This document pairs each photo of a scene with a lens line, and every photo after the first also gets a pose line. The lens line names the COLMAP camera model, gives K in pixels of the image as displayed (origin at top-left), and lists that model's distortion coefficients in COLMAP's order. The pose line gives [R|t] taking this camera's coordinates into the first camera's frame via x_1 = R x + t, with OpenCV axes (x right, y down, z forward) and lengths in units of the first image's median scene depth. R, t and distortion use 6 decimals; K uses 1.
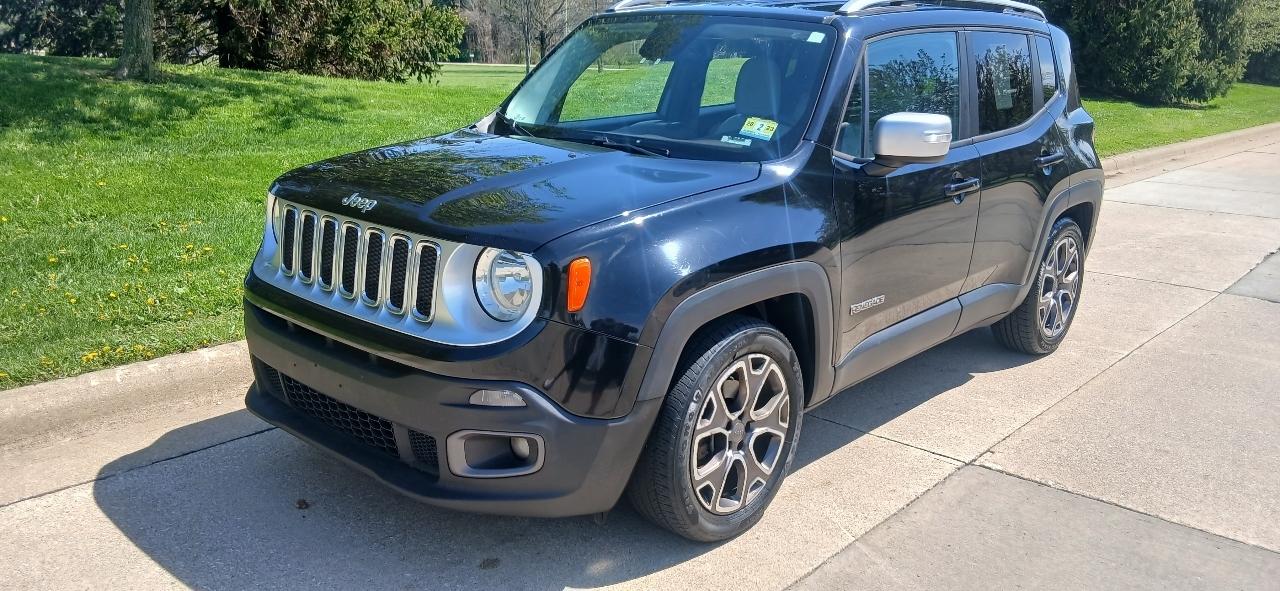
lens RADIAL K [[1036.9, 0, 681.4], [0, 1036.9, 312.0], [0, 0, 1]] dist [0.095093, -0.151160]
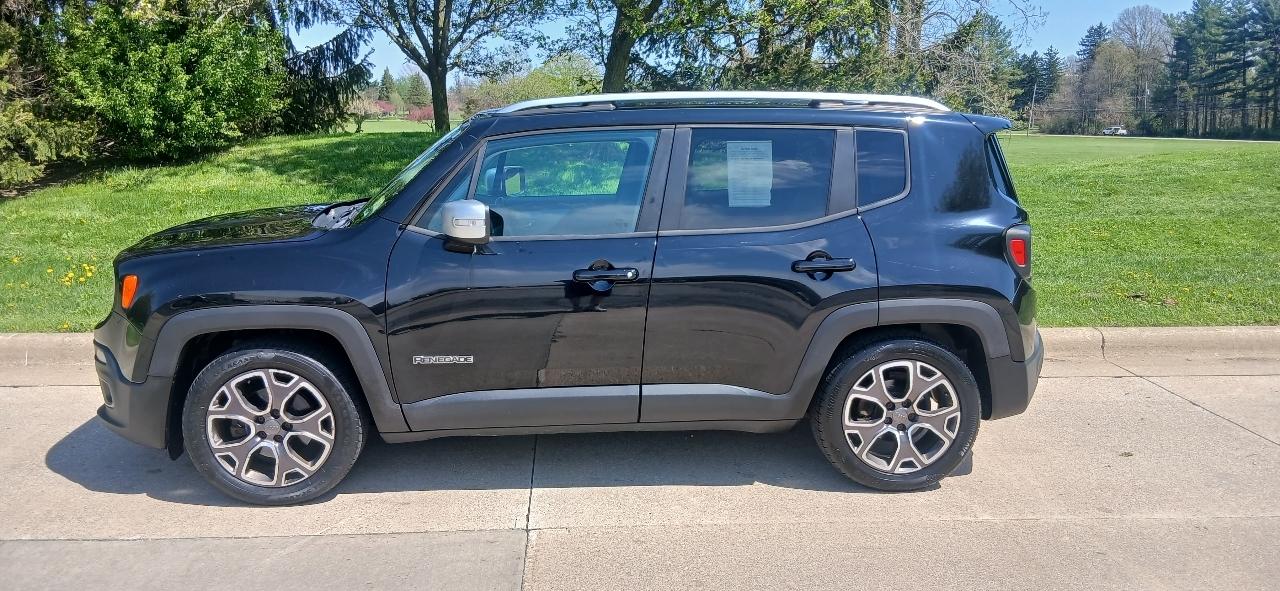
lens RADIAL K [[1036.9, 0, 626.8], [0, 1036.9, 295.7], [0, 0, 1]] dist [0.095093, -0.151160]
pose [[0.679239, 0.118054, -0.724360, 1.224790], [-0.178514, 0.983912, -0.007039, -0.112934], [0.711875, 0.134089, 0.689386, 0.352038]]
